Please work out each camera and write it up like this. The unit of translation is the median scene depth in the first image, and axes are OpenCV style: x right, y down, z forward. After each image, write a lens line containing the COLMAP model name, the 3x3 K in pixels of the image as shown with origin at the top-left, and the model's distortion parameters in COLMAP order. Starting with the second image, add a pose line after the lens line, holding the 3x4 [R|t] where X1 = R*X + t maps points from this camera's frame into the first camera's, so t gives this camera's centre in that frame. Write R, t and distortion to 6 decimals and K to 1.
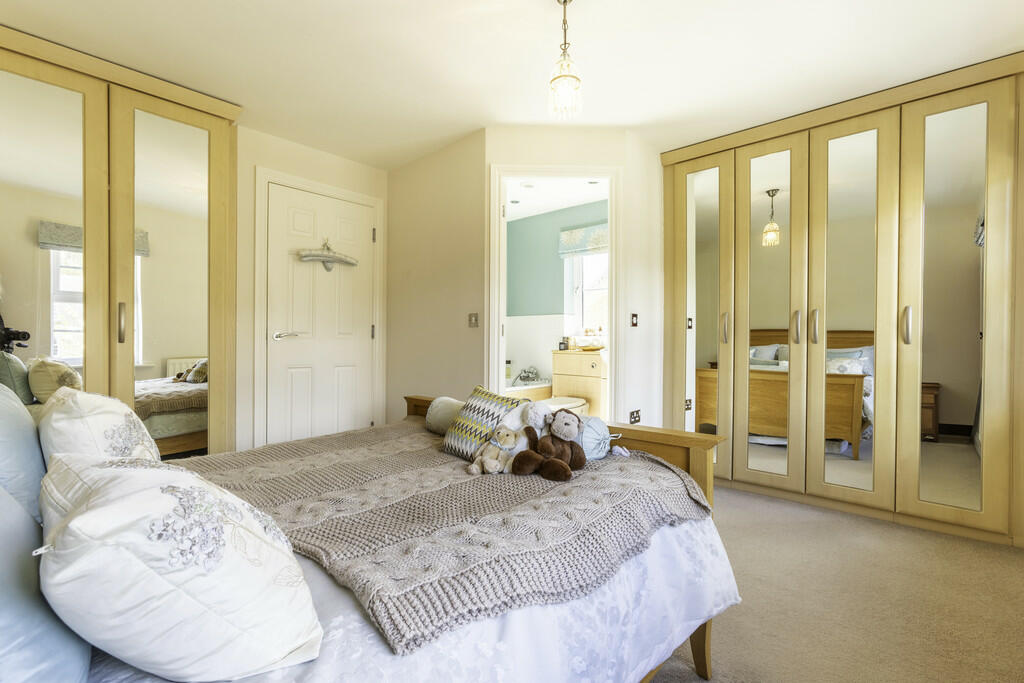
lens RADIAL K [[459.6, 0, 506.9], [0, 459.6, 340.8], [0, 0, 1]] dist [-0.026777, 0.005828]
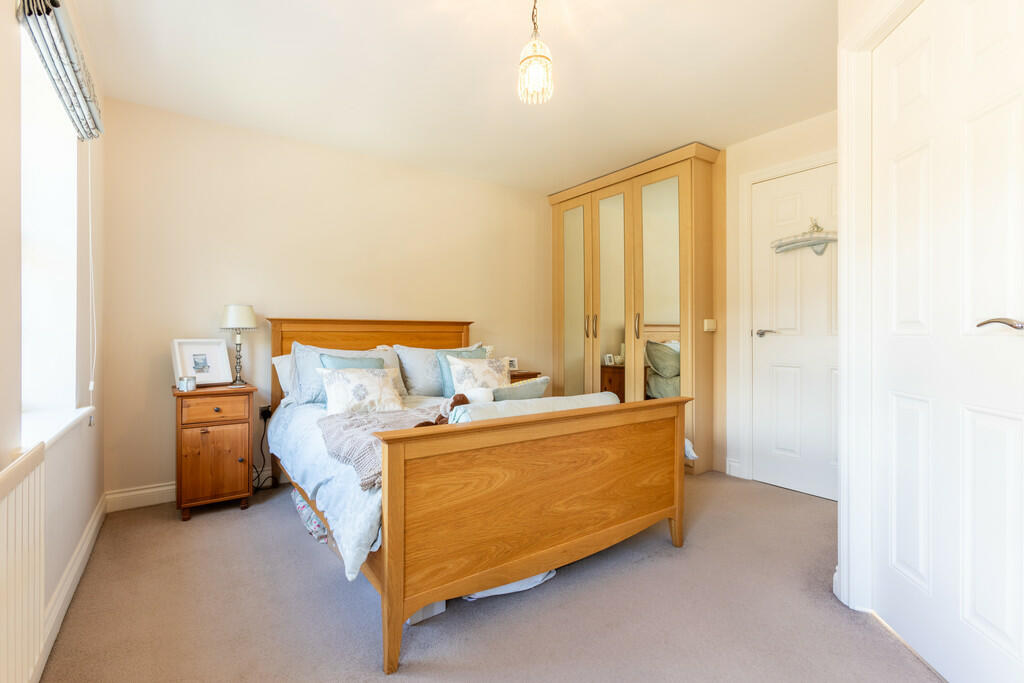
lens RADIAL K [[459.6, 0, 510.1], [0, 459.6, 336.7], [0, 0, 1]] dist [-0.026777, 0.005828]
pose [[-0.217759, -0.006696, -0.975980, 0.323135], [-0.006953, 0.999962, -0.005309, 0.004010], [0.975978, 0.005630, -0.217797, 0.366911]]
